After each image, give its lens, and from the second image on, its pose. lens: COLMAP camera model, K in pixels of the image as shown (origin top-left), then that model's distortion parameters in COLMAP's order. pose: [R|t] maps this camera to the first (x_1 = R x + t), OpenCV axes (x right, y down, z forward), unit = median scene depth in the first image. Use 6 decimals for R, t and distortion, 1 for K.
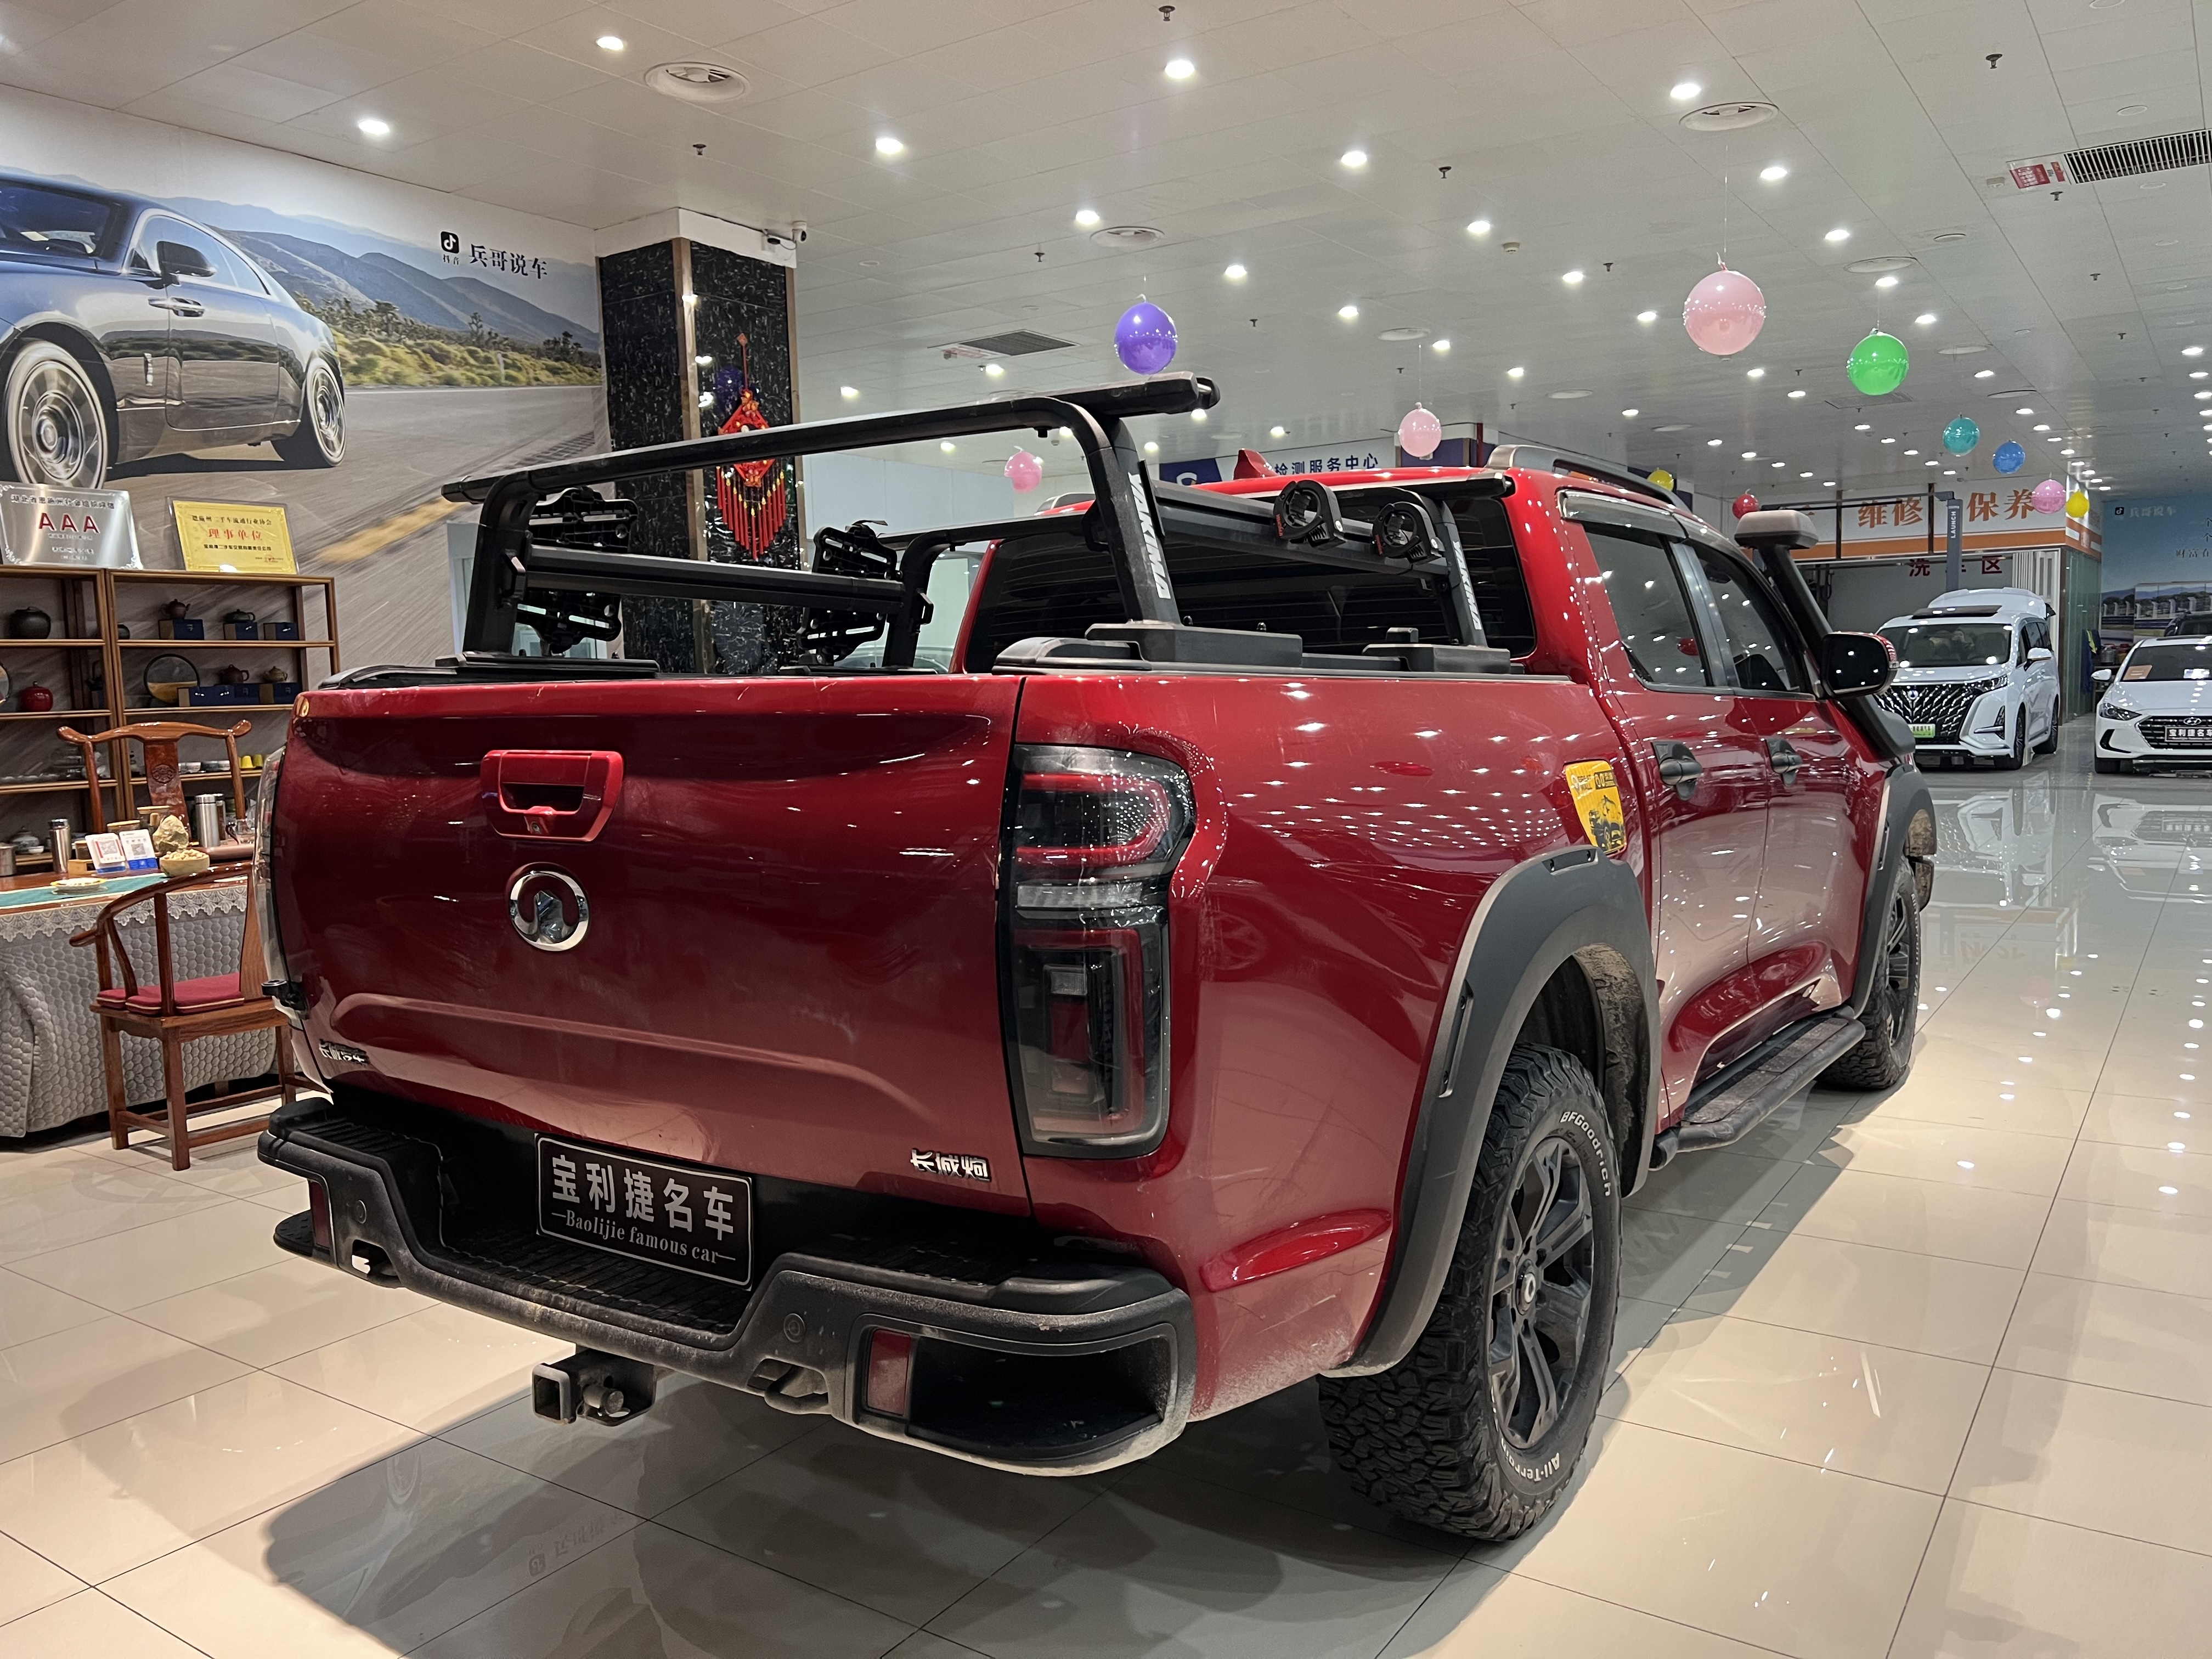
lens RADIAL K [[1656.6, 0, 1106.0], [0, 1656.6, 829.5], [0, 0, 1]] dist [0.009618, -0.006936]
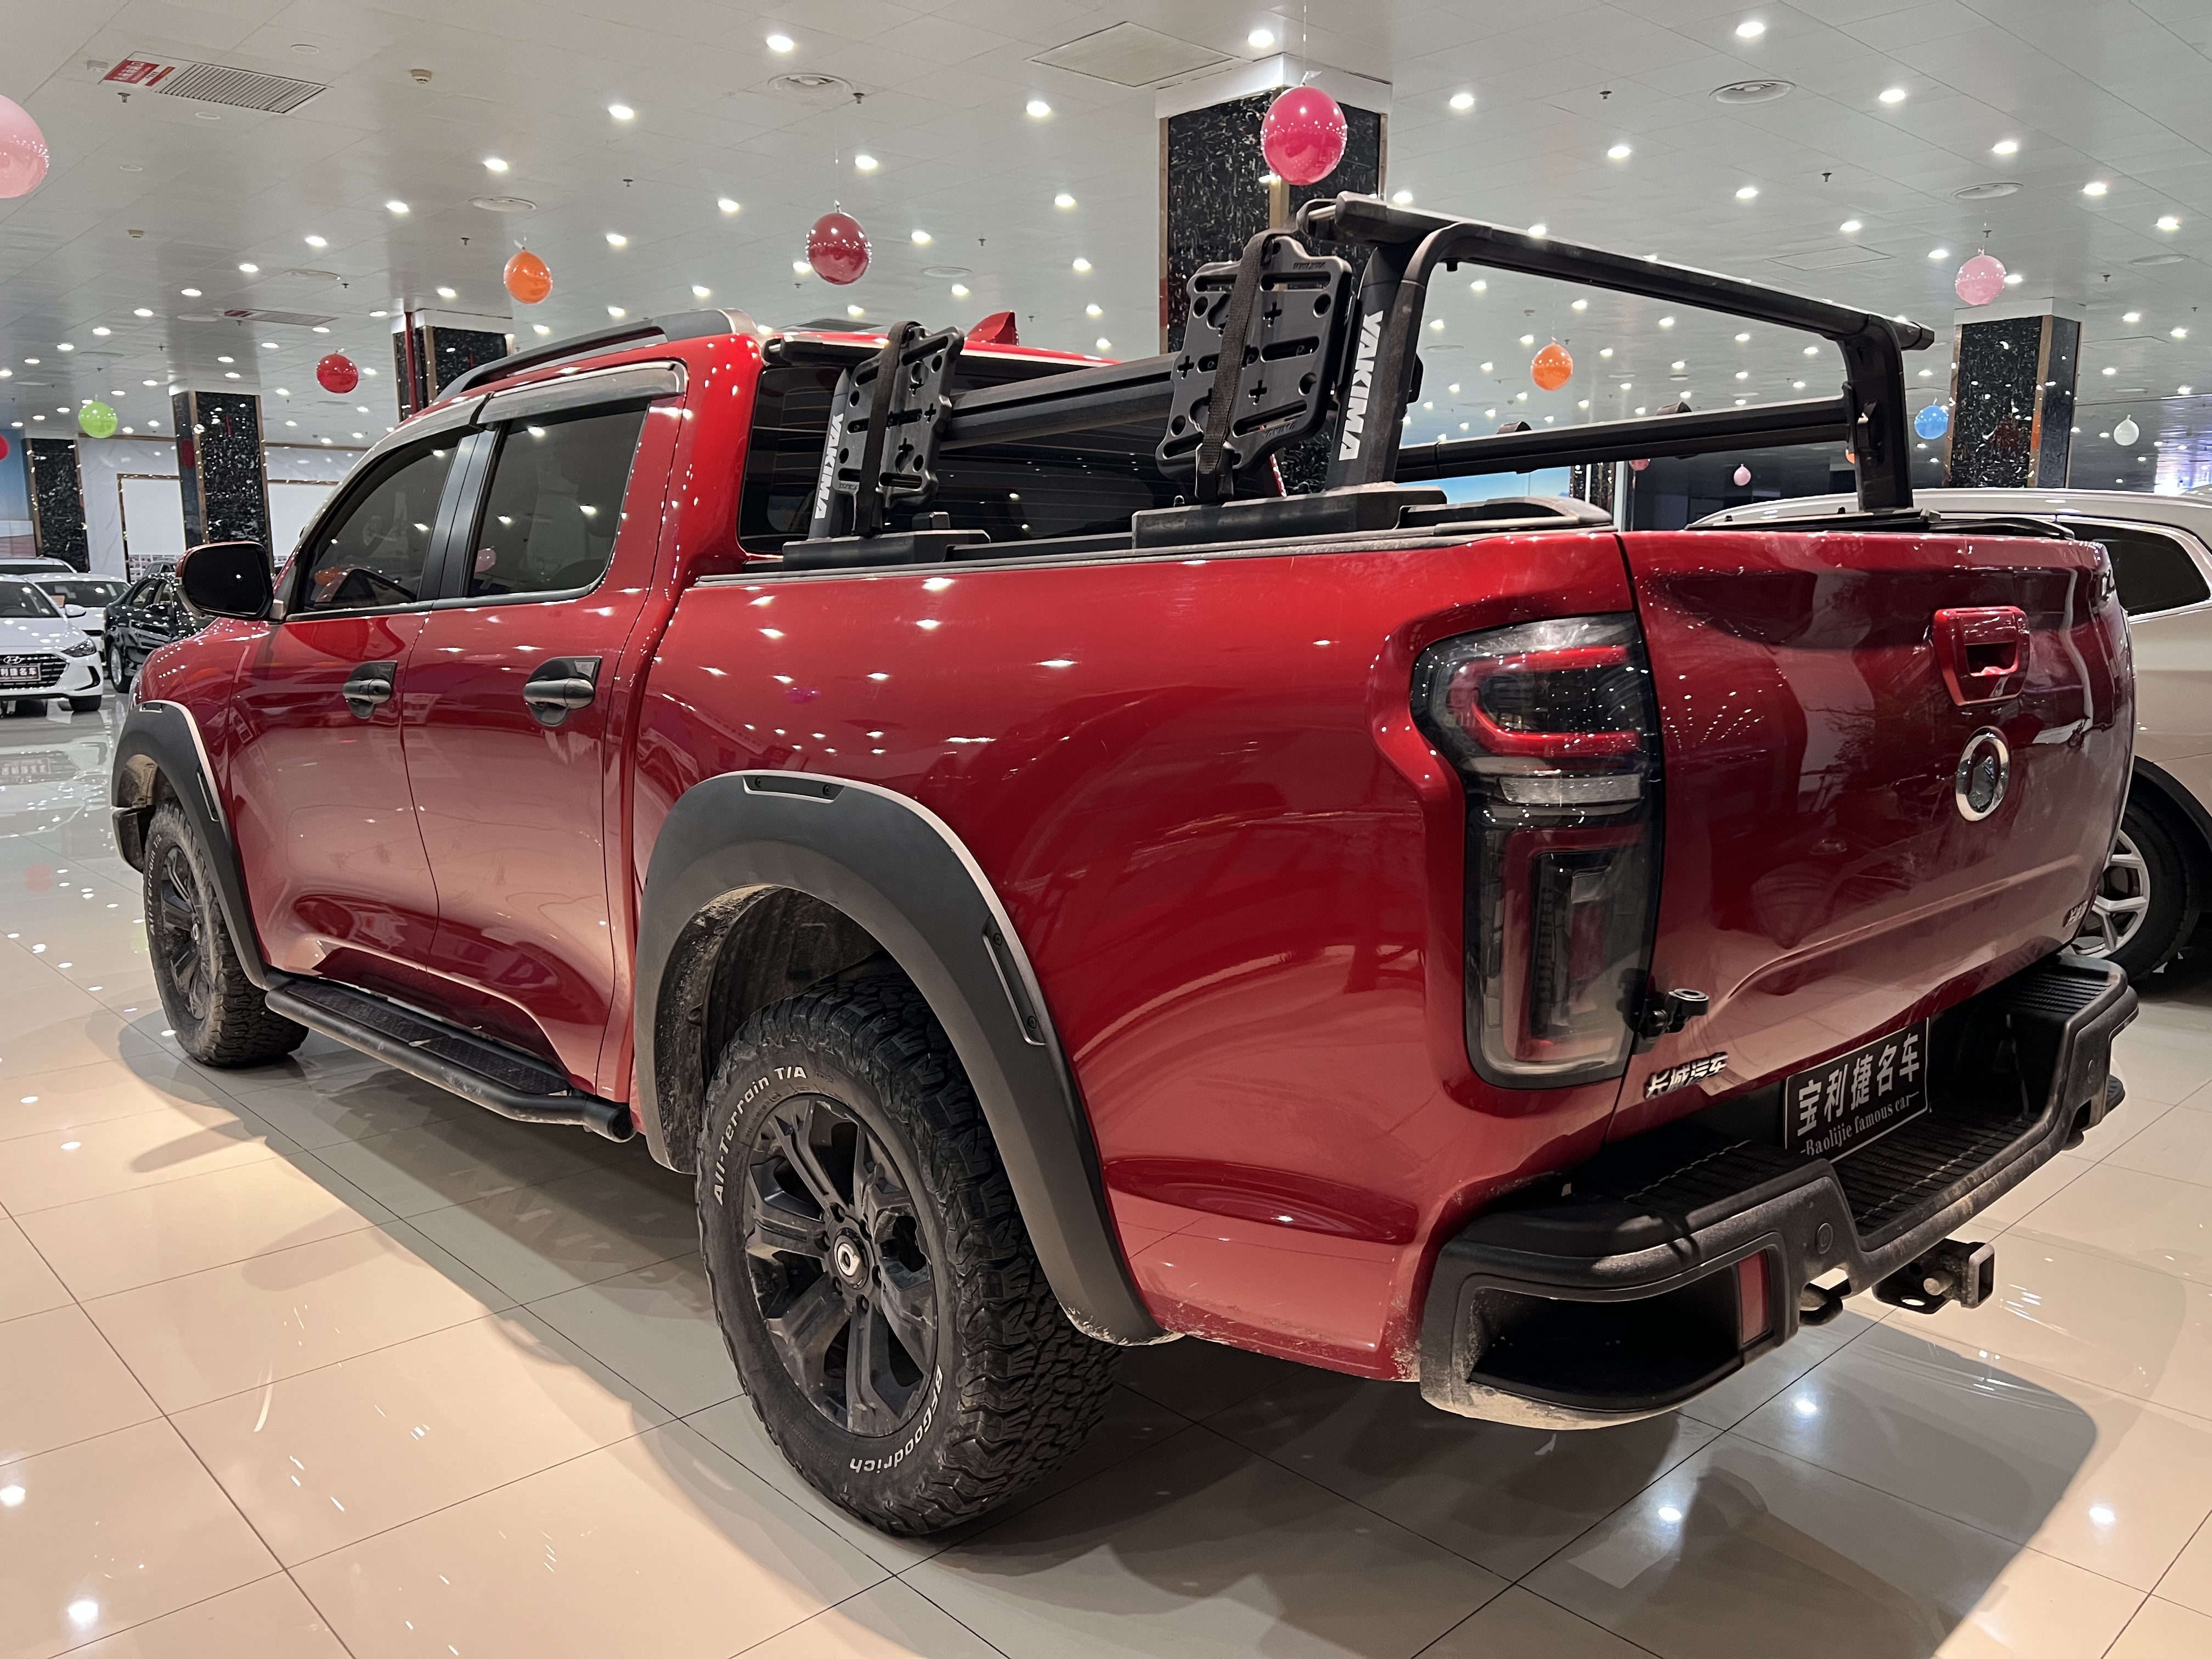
lens RADIAL K [[1690.7, 0, 1106.0], [0, 1690.7, 829.5], [0, 0, 1]] dist [0.004155, 0.000838]
pose [[0.227644, -0.119185, 0.966423, -1.308223], [0.091450, 0.990711, 0.100639, -0.061232], [-0.969440, 0.065470, 0.236429, 1.182738]]
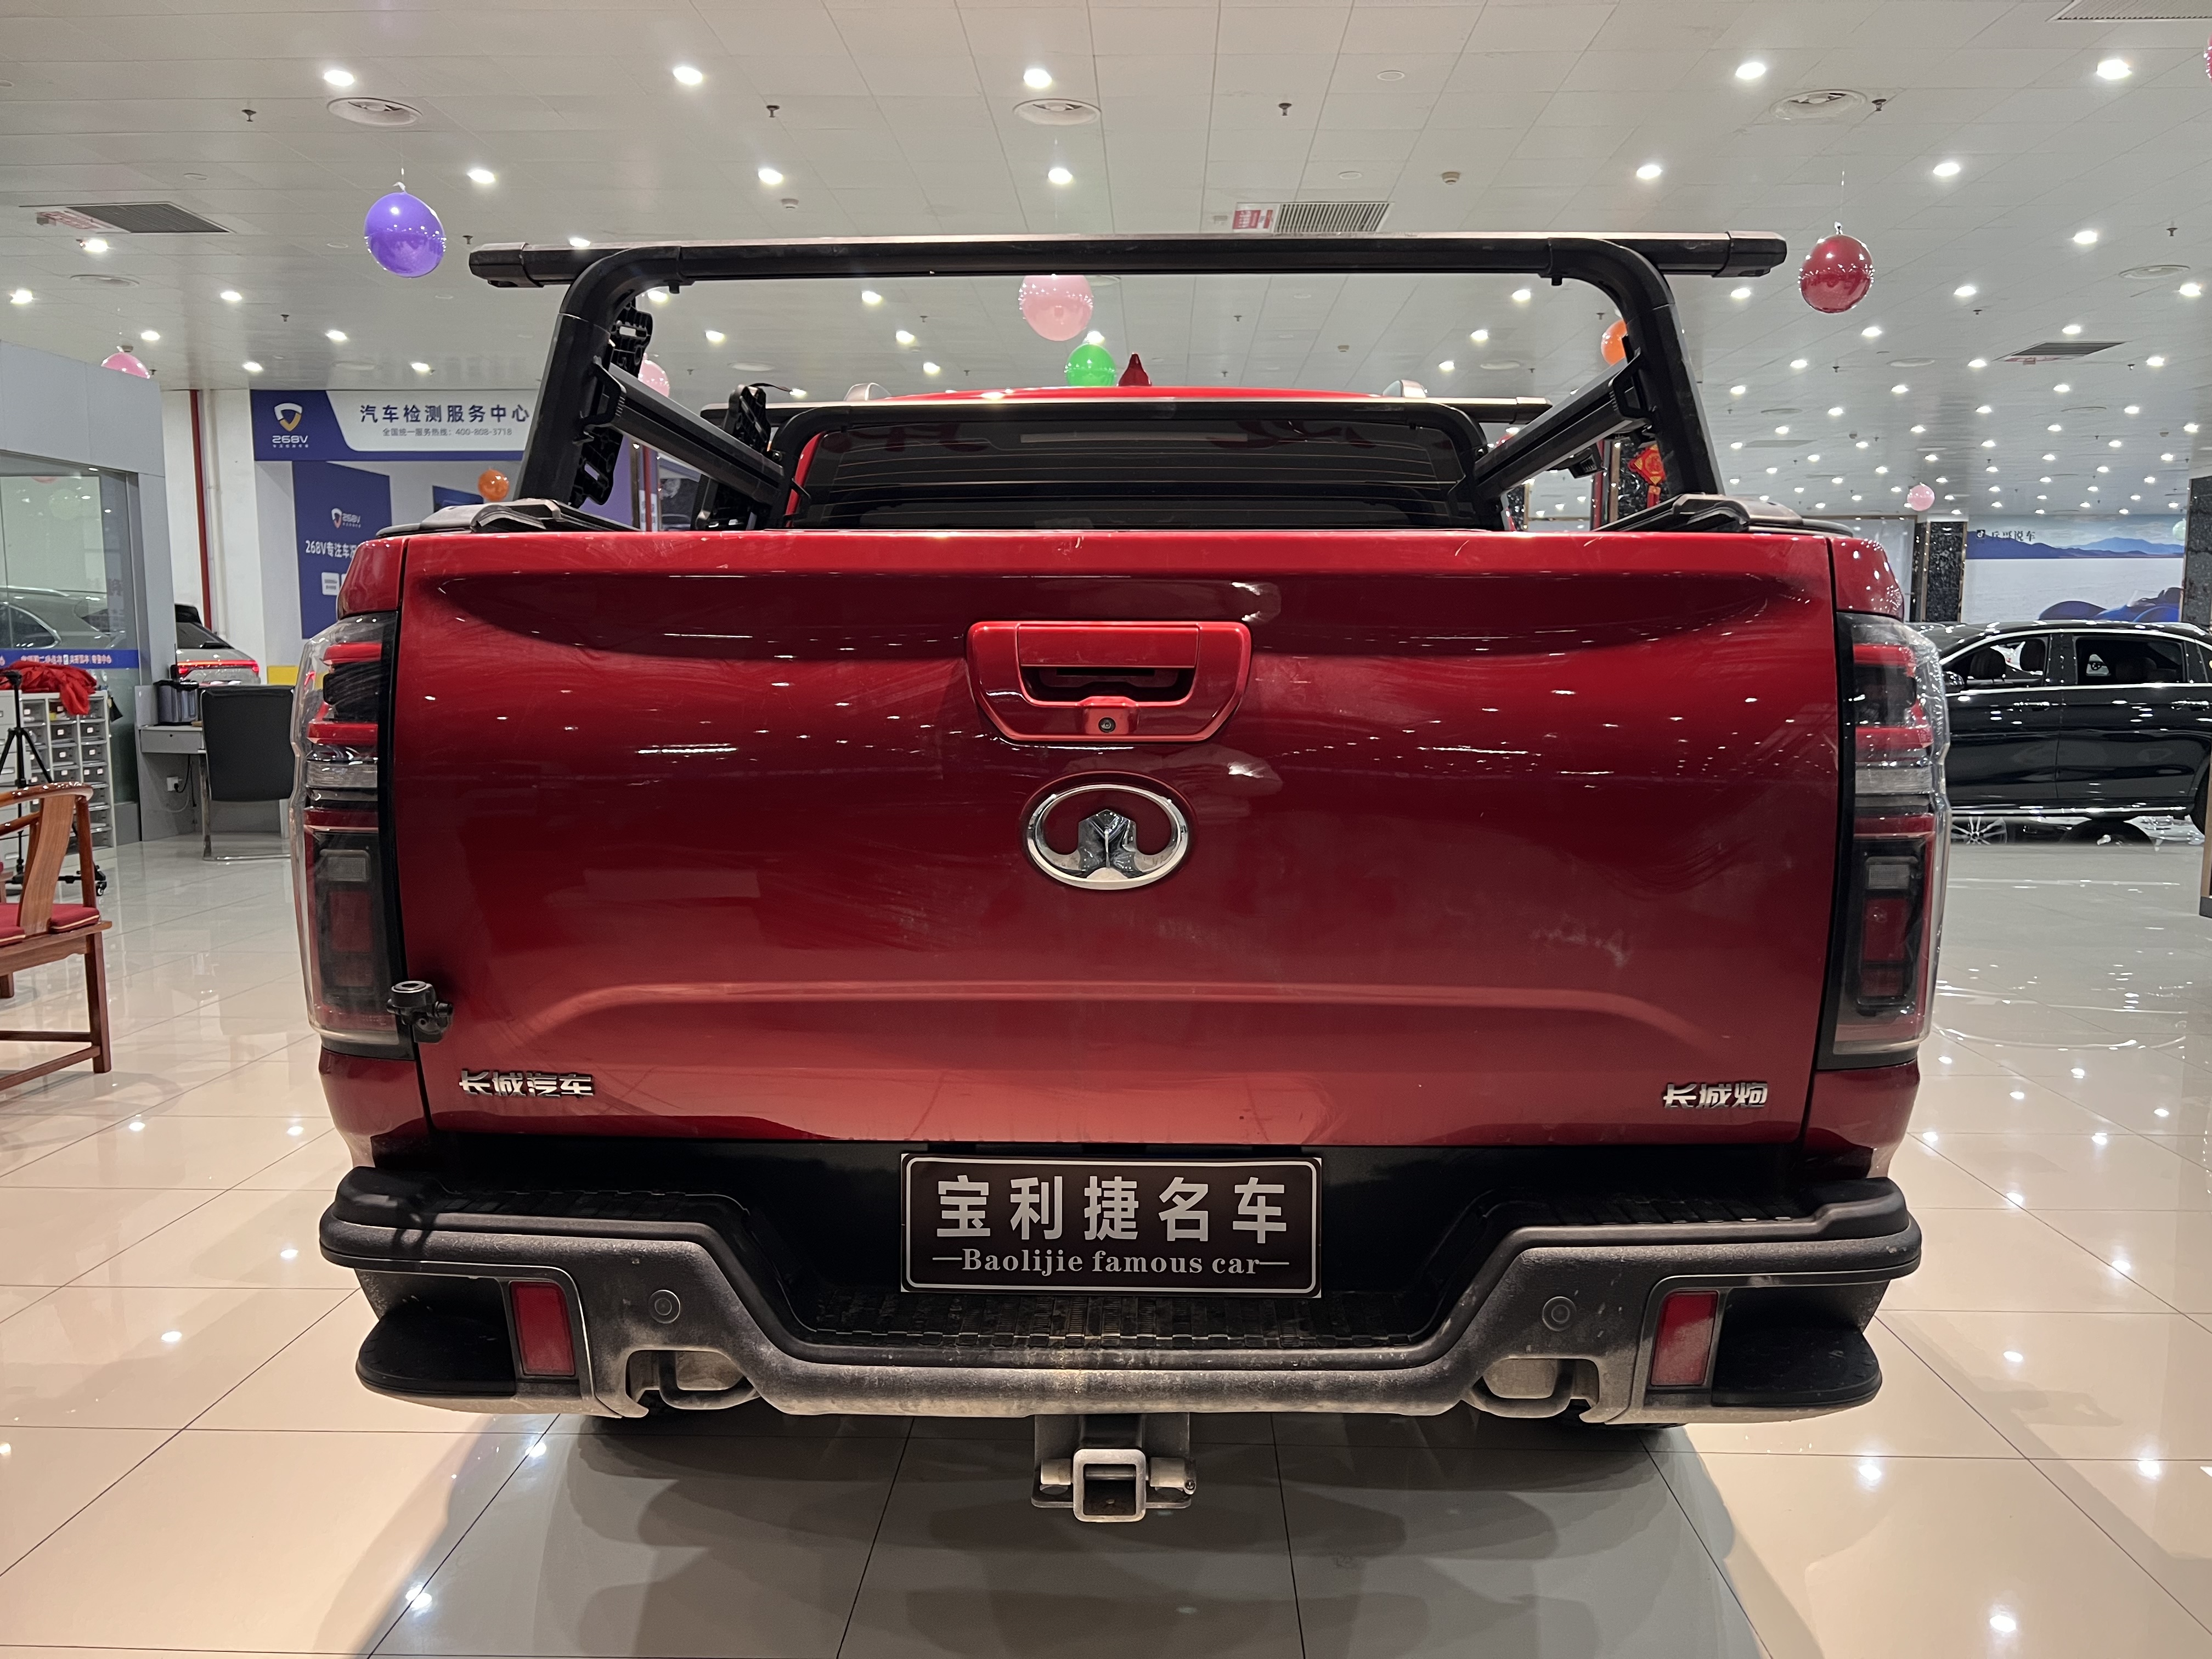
lens RADIAL K [[1642.2, 0, 1106.0], [0, 1642.2, 829.5], [0, 0, 1]] dist [0.048738, -0.005821]
pose [[0.845288, -0.032437, 0.533325, -0.686238], [0.026408, 0.999472, 0.018932, 0.029853], [-0.533657, -0.001919, 0.845699, 0.353667]]
